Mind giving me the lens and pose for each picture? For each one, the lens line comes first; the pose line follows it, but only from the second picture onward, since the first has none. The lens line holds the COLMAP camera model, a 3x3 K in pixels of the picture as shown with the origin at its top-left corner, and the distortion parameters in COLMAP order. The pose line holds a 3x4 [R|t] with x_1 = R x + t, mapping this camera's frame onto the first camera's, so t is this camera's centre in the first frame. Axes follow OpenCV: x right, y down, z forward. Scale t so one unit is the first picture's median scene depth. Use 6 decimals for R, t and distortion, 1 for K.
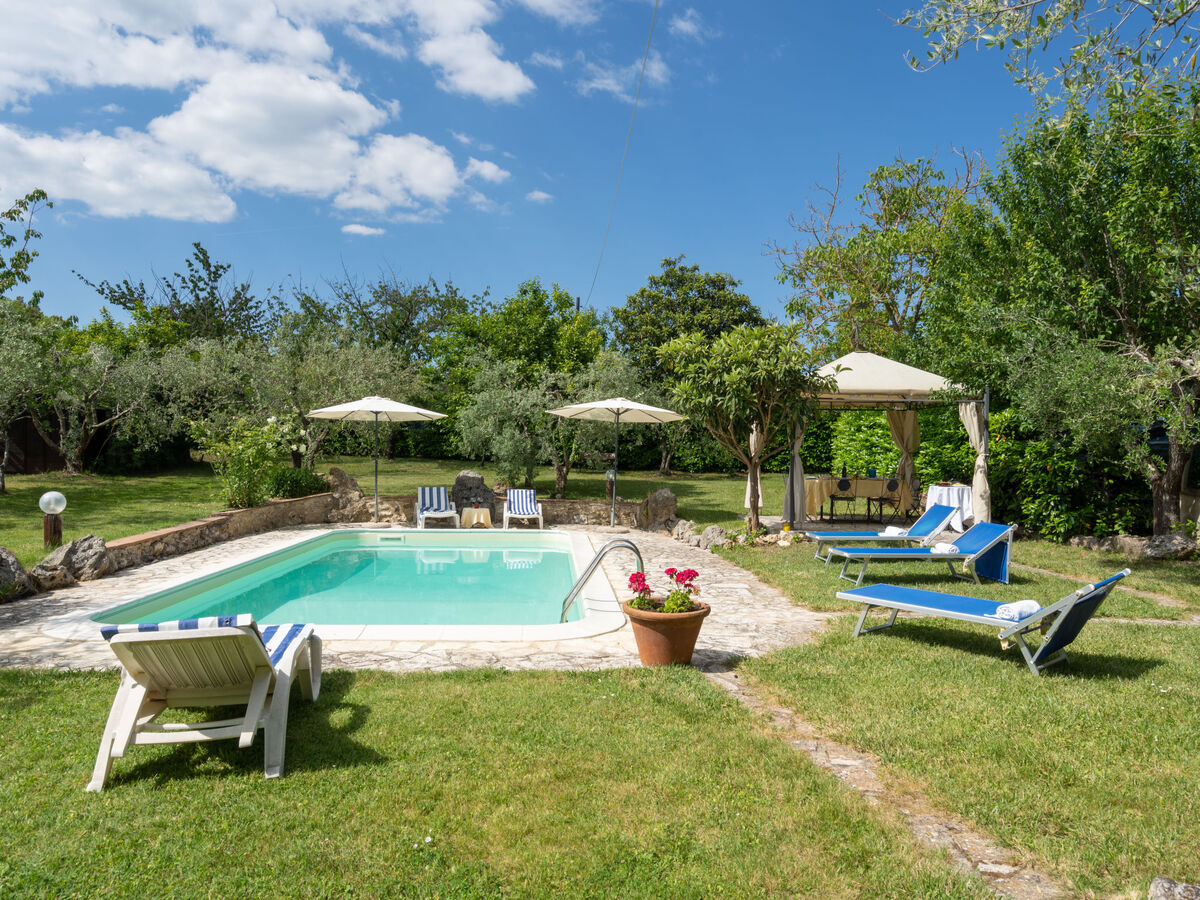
lens RADIAL K [[801.9, 0, 600.0], [0, 801.9, 450.0], [0, 0, 1]] dist [0.000710, 0.000548]
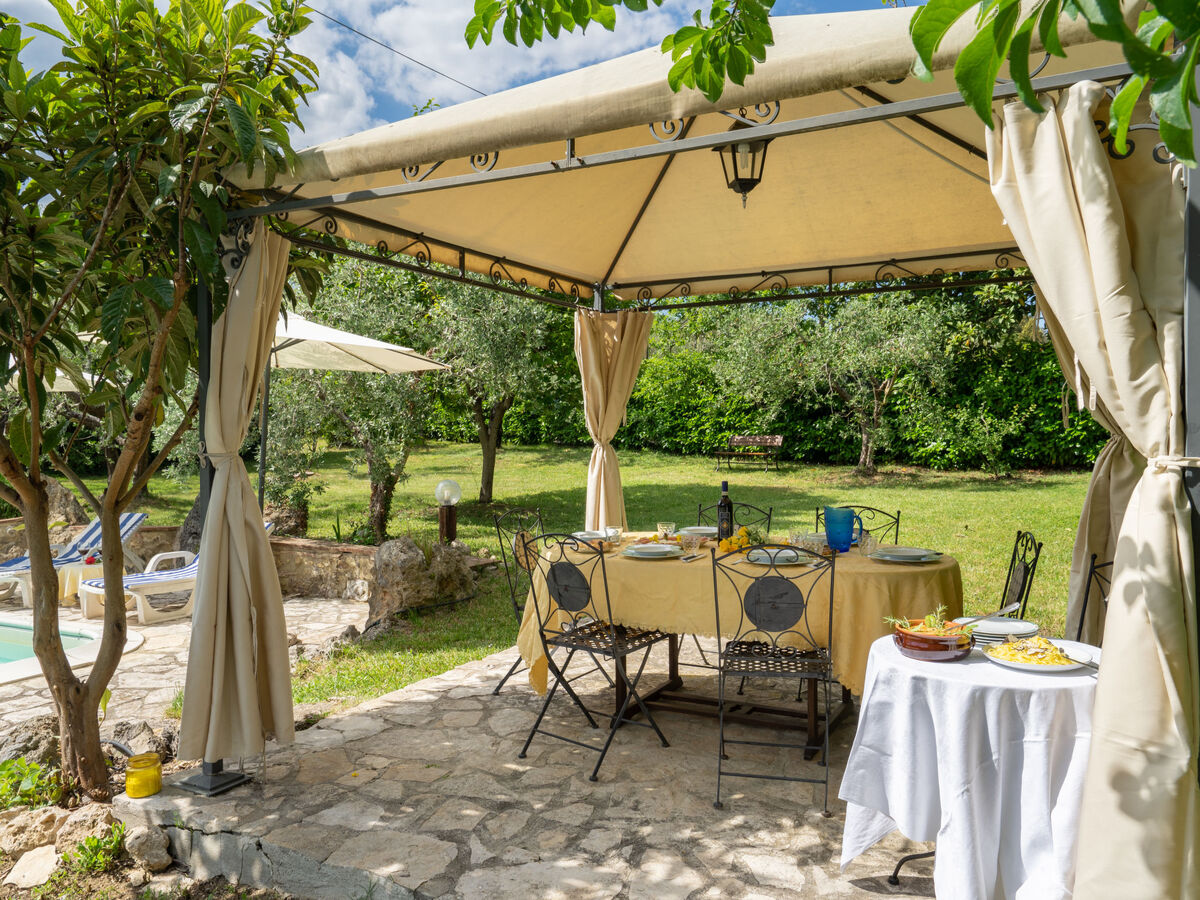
lens RADIAL K [[919.0, 0, 600.0], [0, 919.0, 450.0], [0, 0, 1]] dist [-0.001353, 0.000813]
pose [[0.876782, -0.007991, -0.480821, 0.348305], [0.019554, 0.999627, 0.019043, -0.000083], [0.480490, -0.026099, 0.876612, 0.613046]]
